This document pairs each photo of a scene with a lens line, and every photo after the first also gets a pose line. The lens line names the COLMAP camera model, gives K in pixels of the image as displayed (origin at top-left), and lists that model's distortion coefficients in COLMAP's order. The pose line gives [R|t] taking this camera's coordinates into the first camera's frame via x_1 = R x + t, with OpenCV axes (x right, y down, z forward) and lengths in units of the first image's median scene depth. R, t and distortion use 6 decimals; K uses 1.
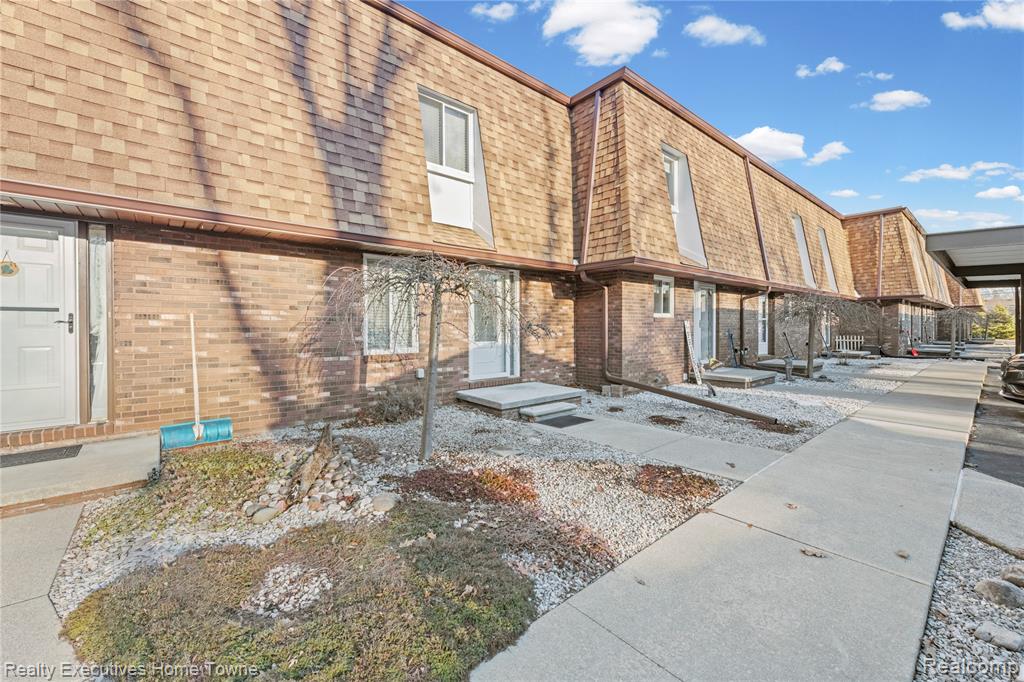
lens RADIAL K [[406.5, 0, 509.2], [0, 406.5, 327.7], [0, 0, 1]] dist [0.010105, -0.000585]
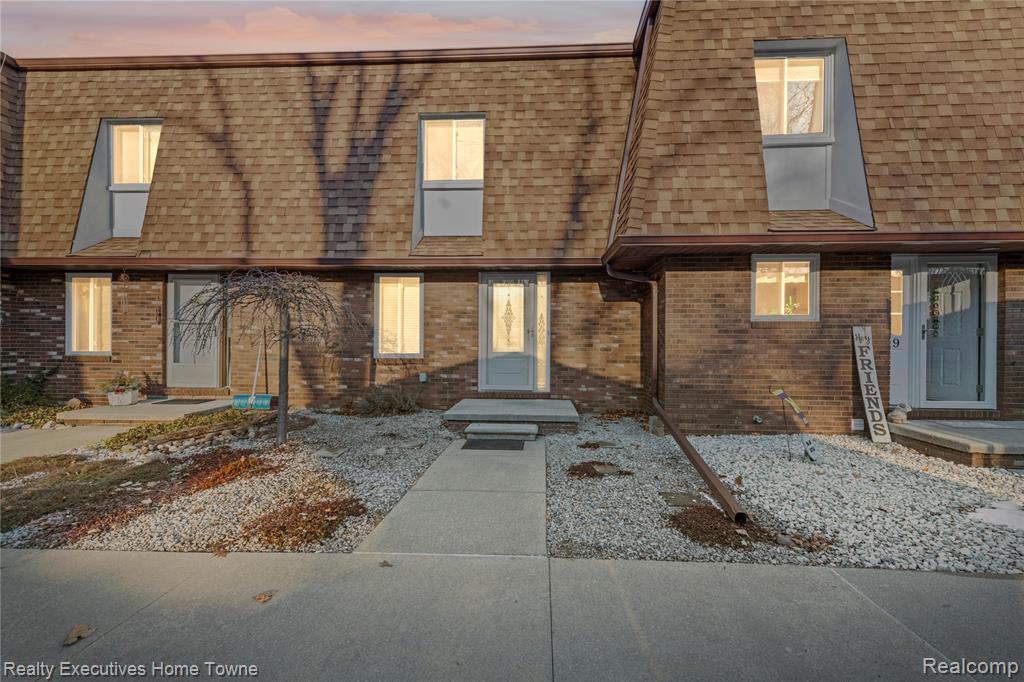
lens RADIAL K [[402.0, 0, 517.7], [0, 402.0, 337.2], [0, 0, 1]] dist [0.015492, -0.003564]
pose [[0.729508, 0.003420, -0.683964, 0.766953], [-0.009697, 0.999939, -0.005343, 0.008357], [0.683904, 0.010530, 0.729496, 0.423670]]
